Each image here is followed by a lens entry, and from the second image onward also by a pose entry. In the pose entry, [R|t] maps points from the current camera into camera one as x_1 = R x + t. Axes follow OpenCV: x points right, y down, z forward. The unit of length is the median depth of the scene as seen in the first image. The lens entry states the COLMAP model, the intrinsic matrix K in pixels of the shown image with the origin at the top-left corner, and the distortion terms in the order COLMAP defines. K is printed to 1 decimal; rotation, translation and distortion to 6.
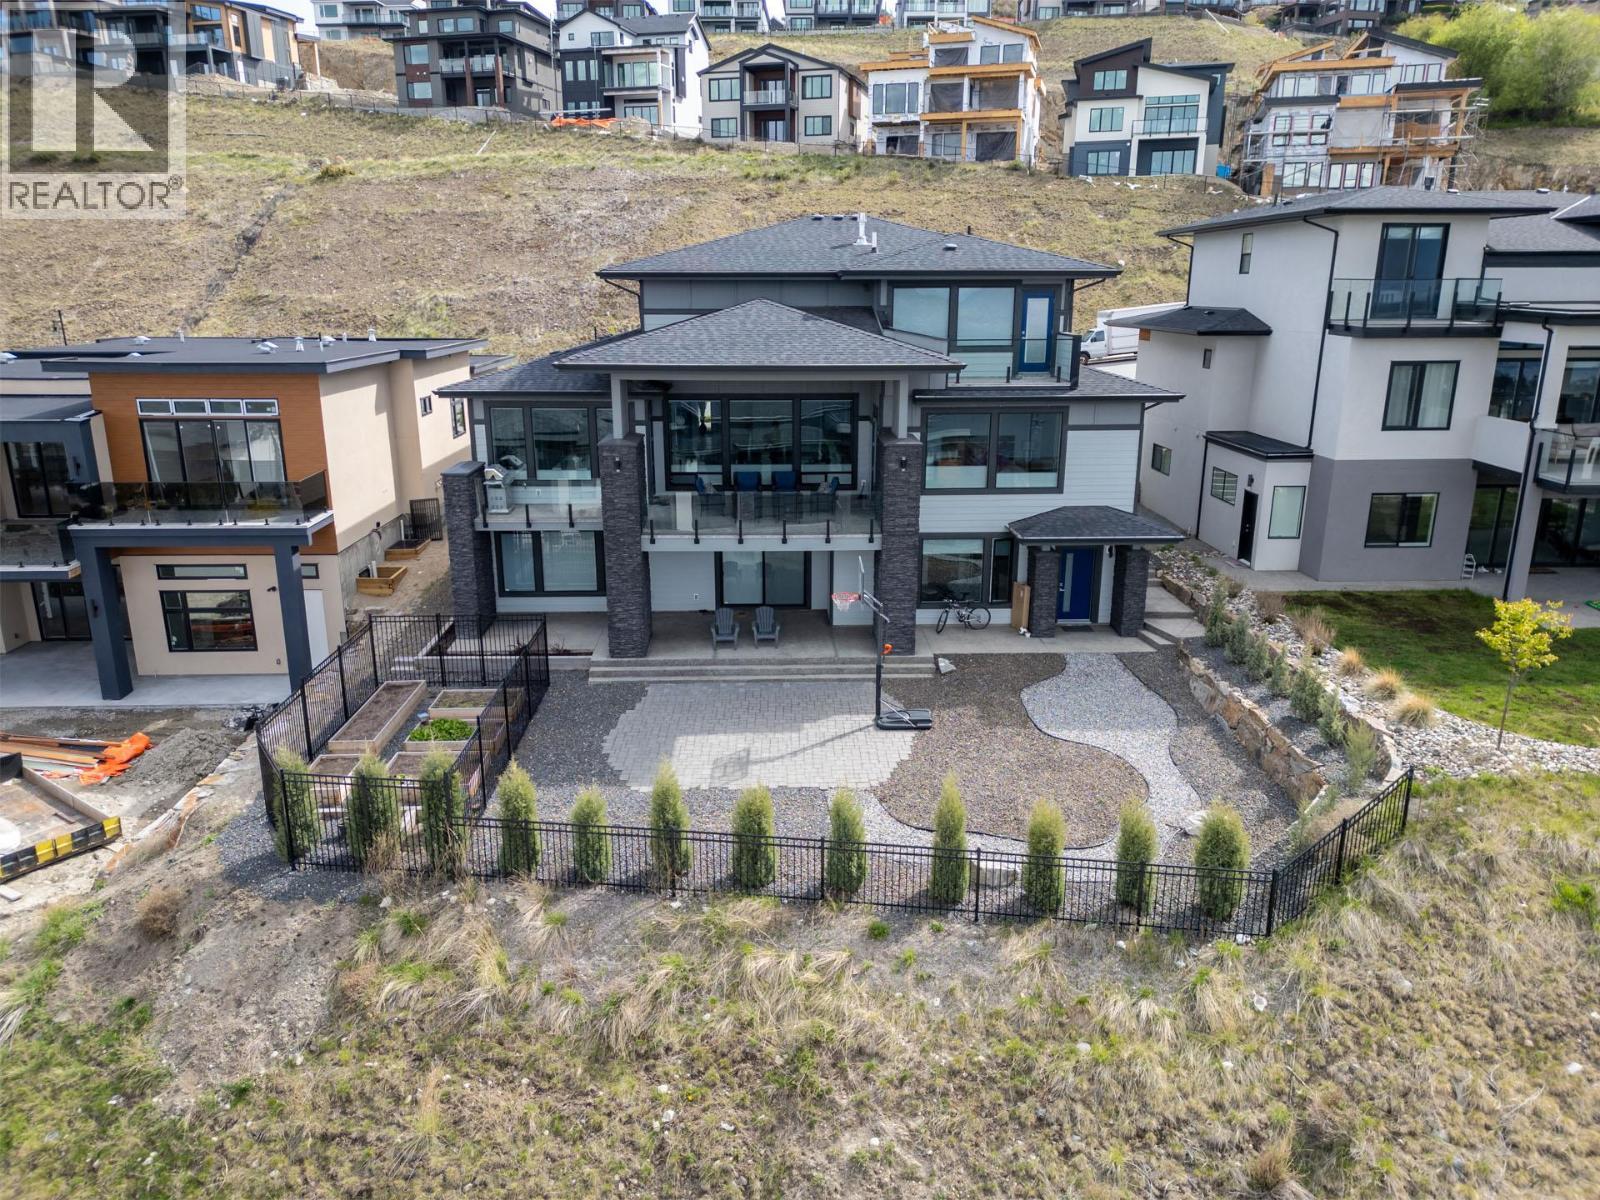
lens RADIAL K [[1121.5, 0, 770.5], [0, 1121.5, 604.2], [0, 0, 1]] dist [0.049475, -0.036072]
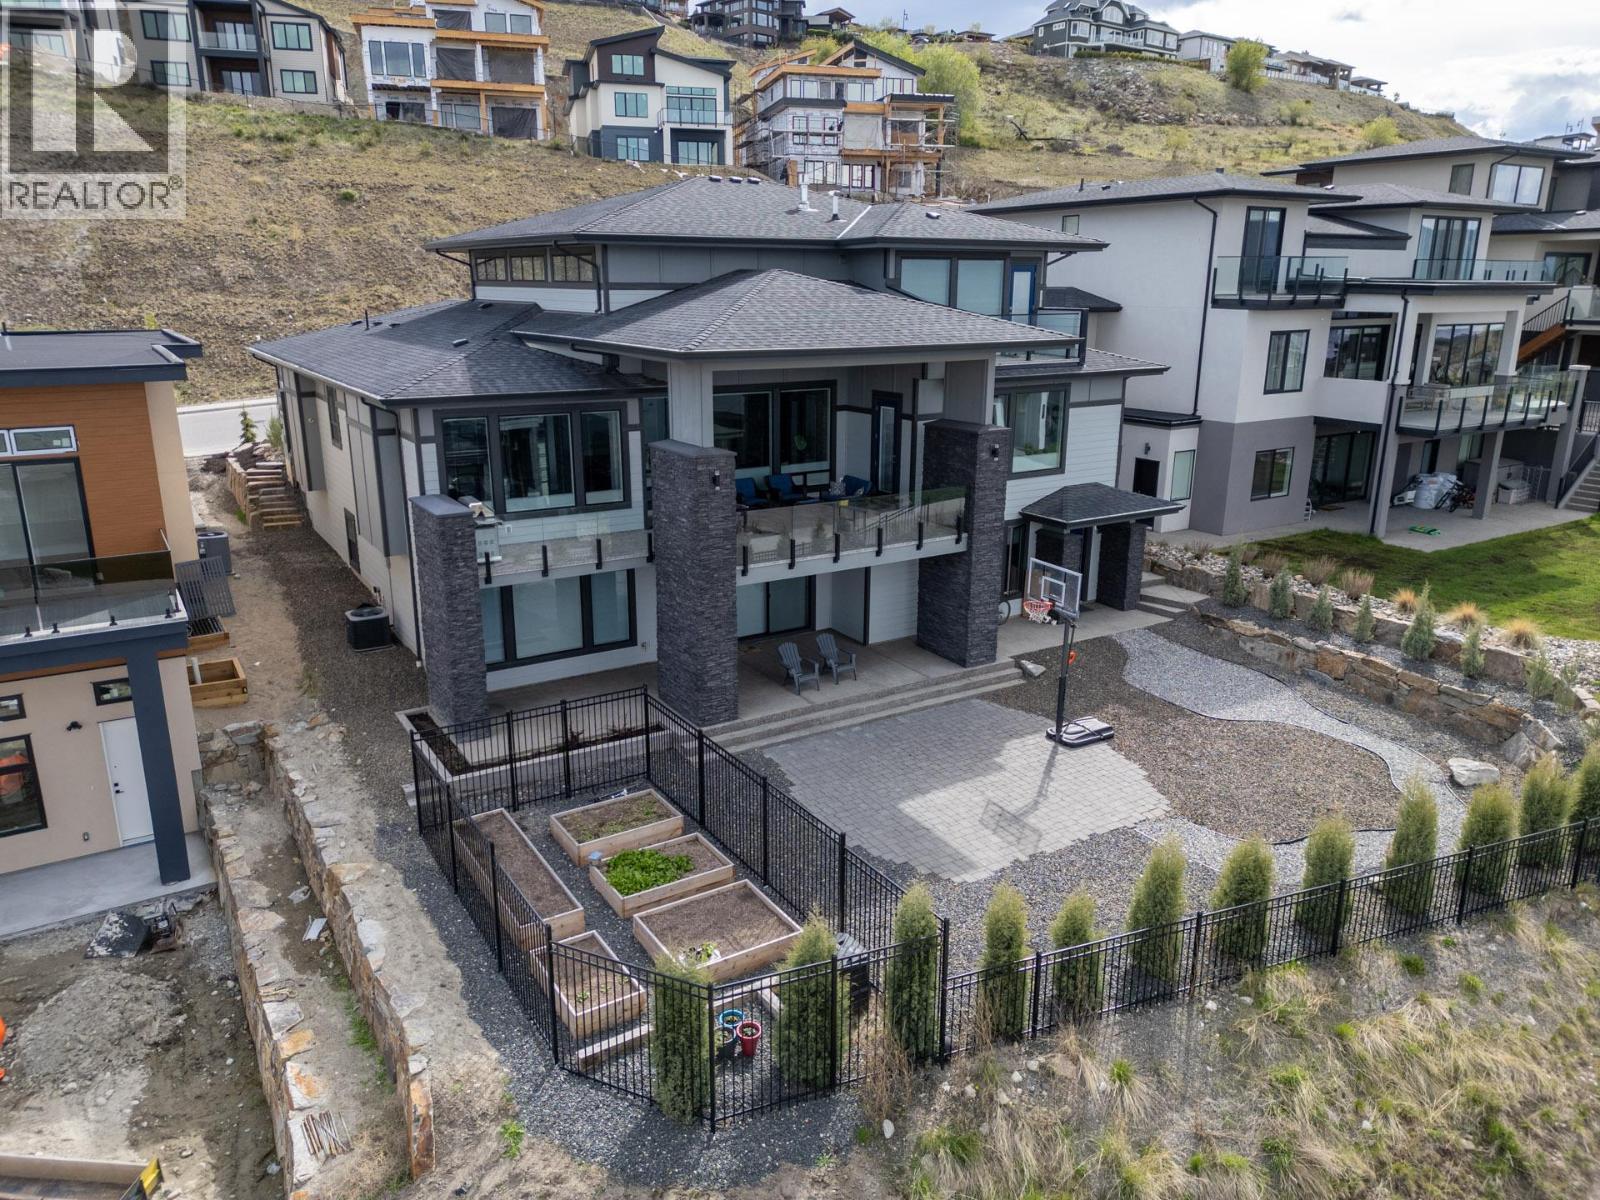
lens RADIAL K [[1139.4, 0, 793.6], [0, 1139.4, 602.9], [0, 0, 1]] dist [0.050386, -0.033269]
pose [[0.859311, -0.135595, 0.493152, -0.415166], [0.135443, 0.990122, 0.036231, -0.051663], [-0.493194, 0.035660, 0.869188, 0.246502]]
